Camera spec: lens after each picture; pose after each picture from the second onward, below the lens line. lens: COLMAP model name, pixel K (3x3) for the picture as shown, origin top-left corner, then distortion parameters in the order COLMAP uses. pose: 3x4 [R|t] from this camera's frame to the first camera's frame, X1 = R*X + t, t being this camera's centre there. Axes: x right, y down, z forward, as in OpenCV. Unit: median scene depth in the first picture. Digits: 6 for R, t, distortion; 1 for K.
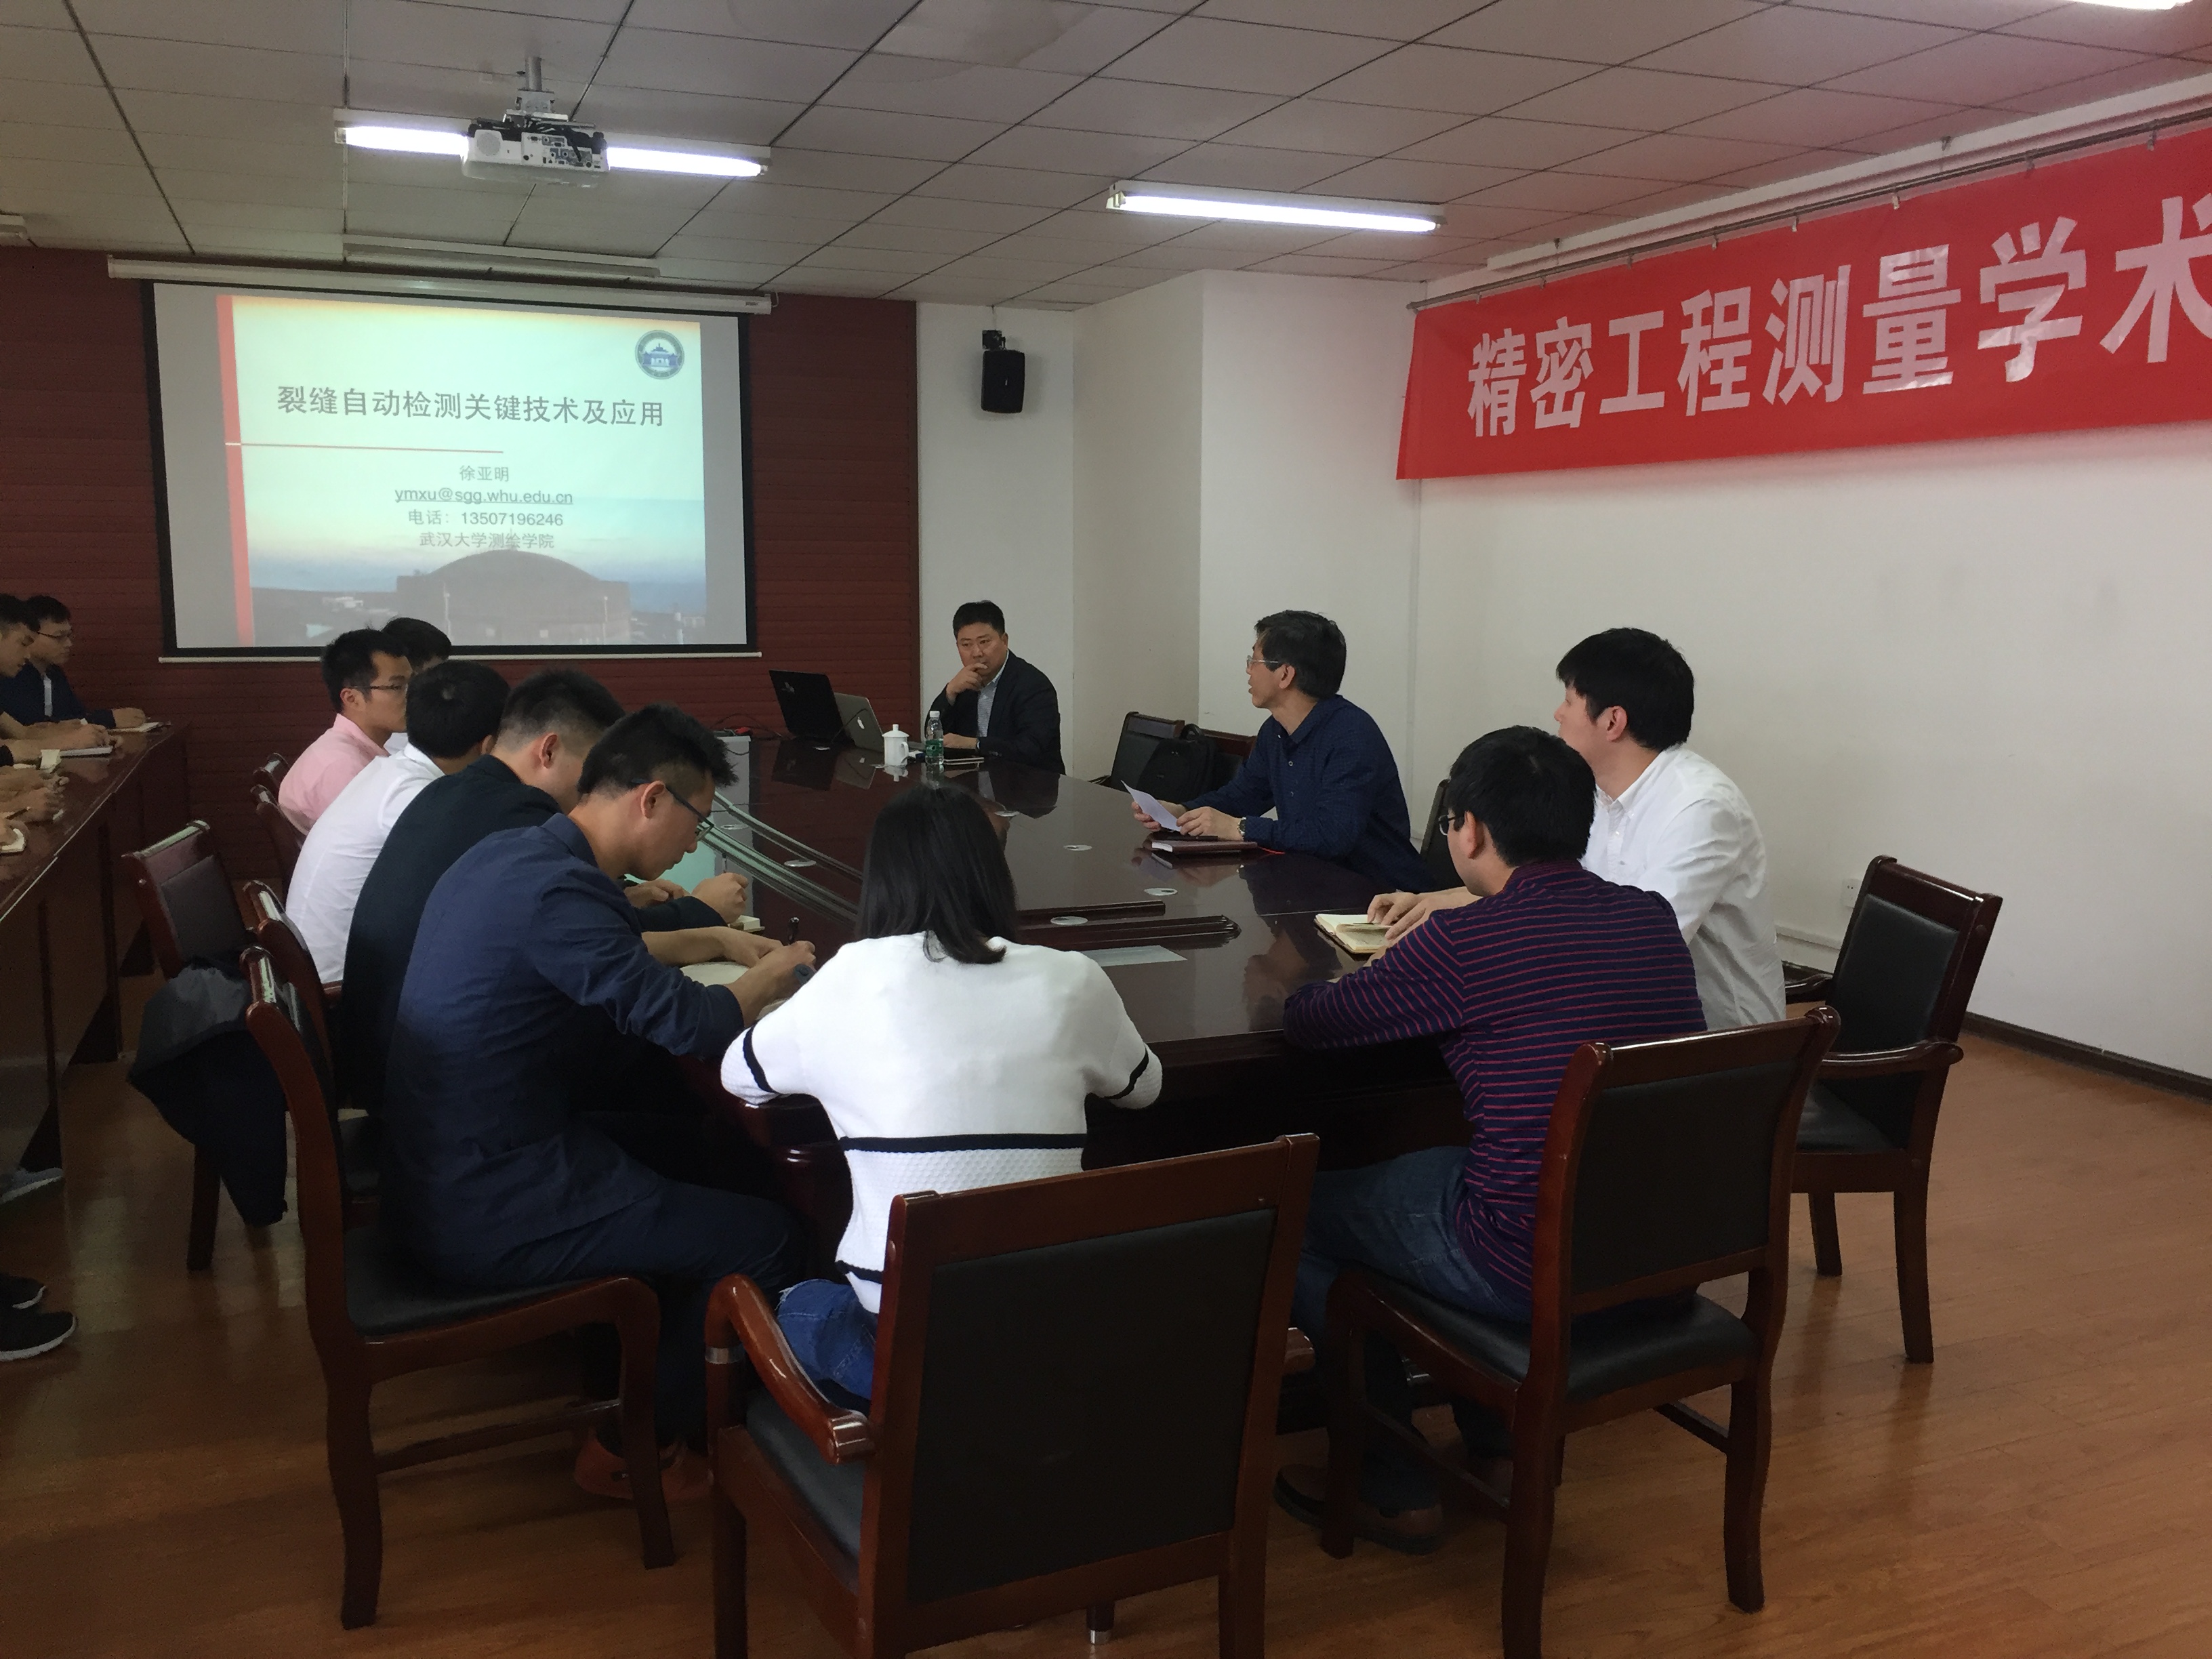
lens RADIAL K [[1883.9, 0, 1106.0], [0, 1883.9, 829.5], [0, 0, 1]] dist [0.070389, -0.095575]
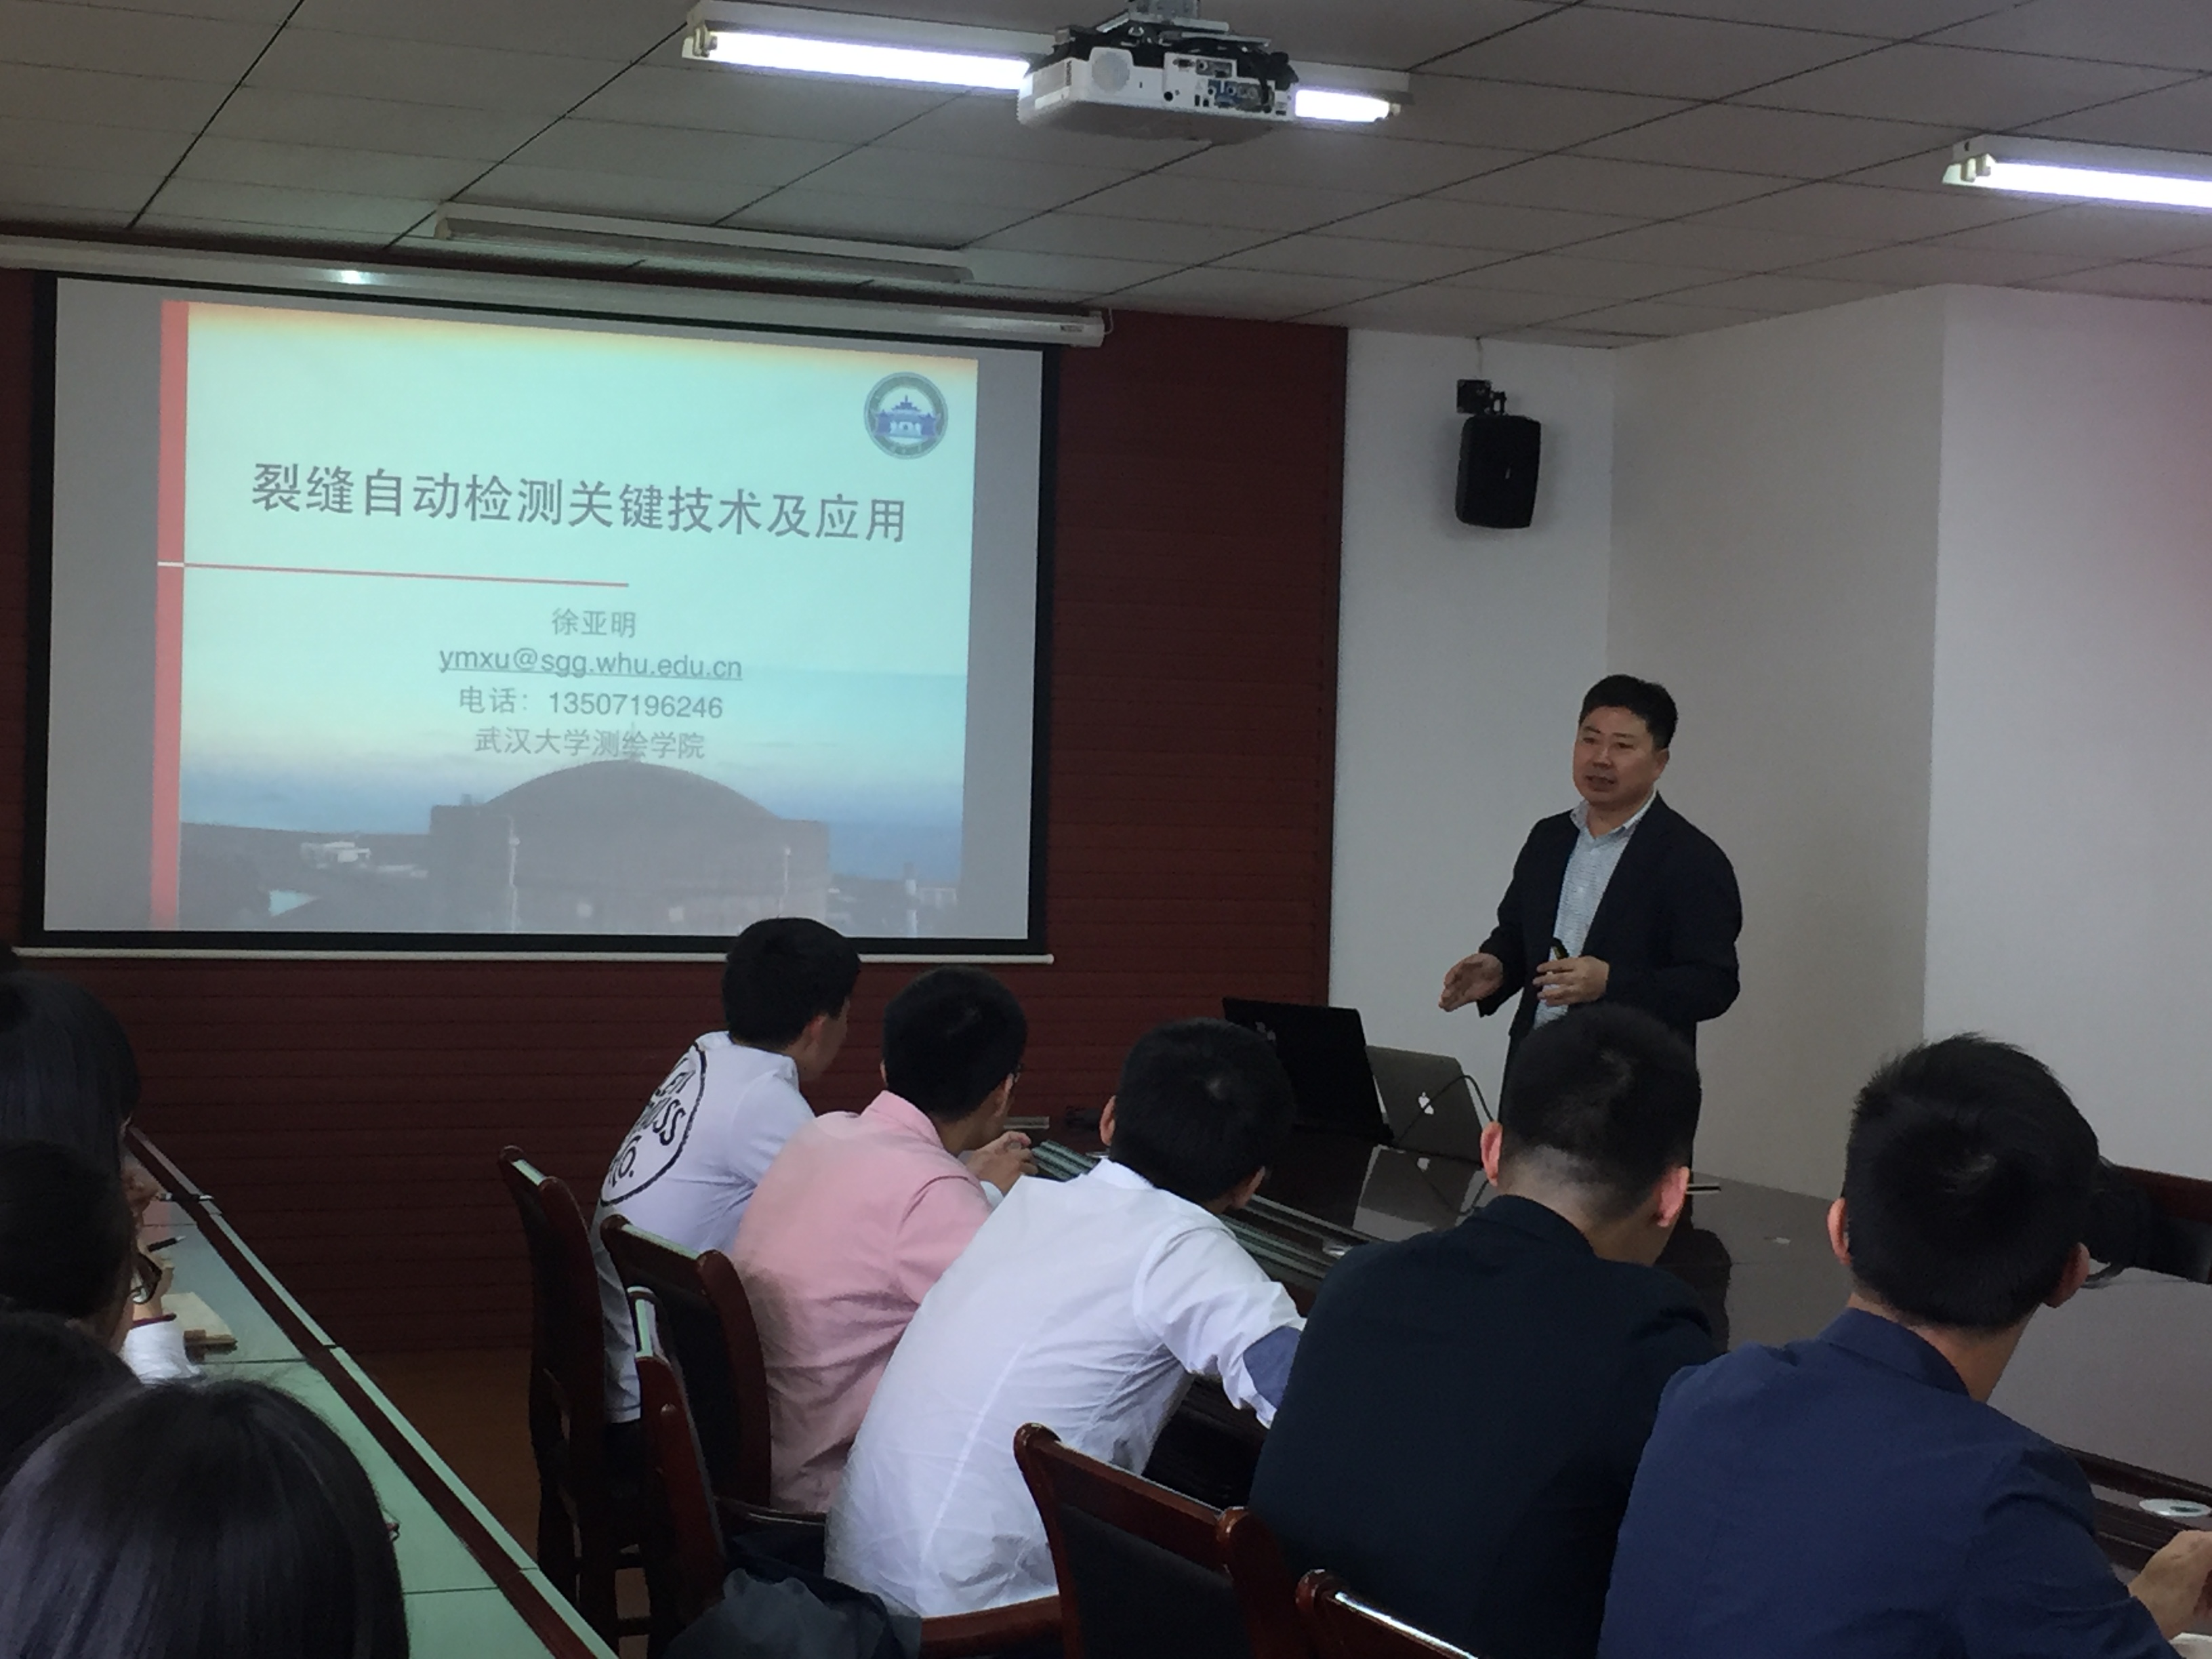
lens RADIAL K [[3492.6, 0, 1106.0], [0, 3492.6, 829.5], [0, 0, 1]] dist [0.027211, 0.159058]
pose [[0.999645, 0.021485, -0.015775, -0.166995], [-0.023251, 0.992262, -0.121962, -0.008843], [0.013032, 0.122286, 0.992409, 0.007905]]
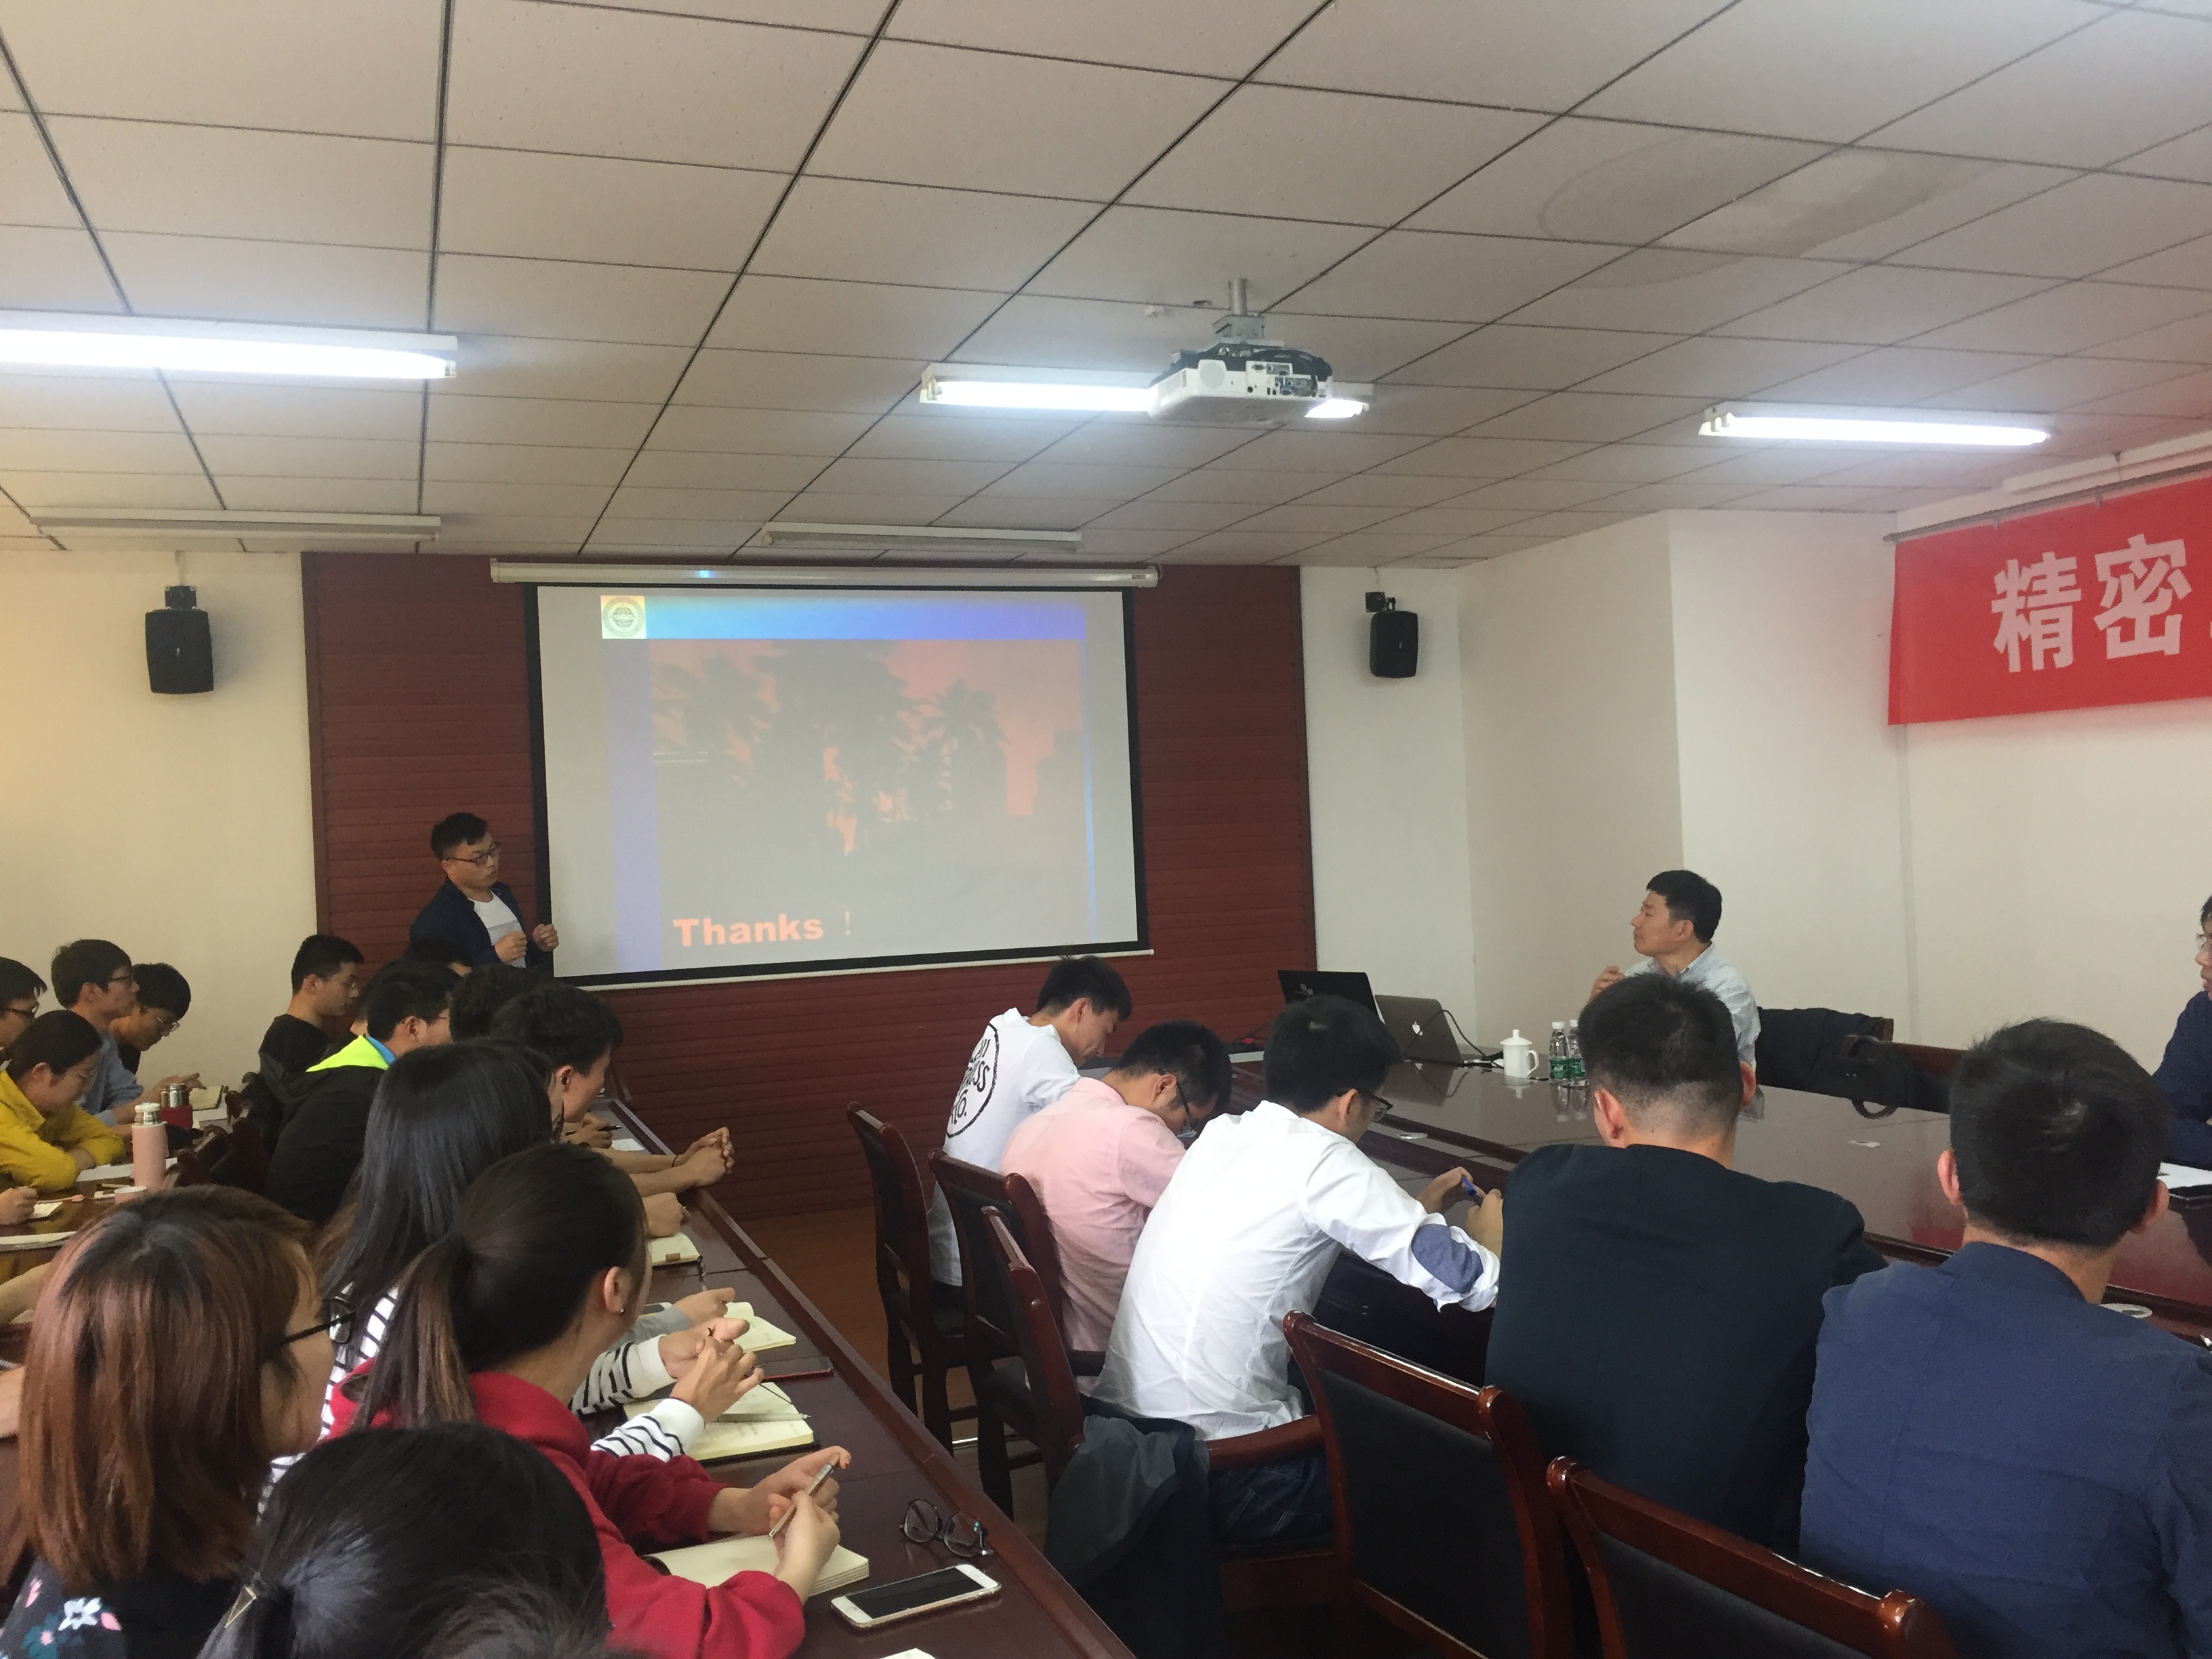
lens RADIAL K [[1883.9, 0, 1106.0], [0, 1883.9, 829.5], [0, 0, 1]] dist [0.070389, -0.095575]
pose [[0.998593, -0.047619, -0.023346, -0.198084], [0.043740, 0.988436, -0.145191, -0.021979], [0.029990, 0.143965, 0.989128, 0.107087]]
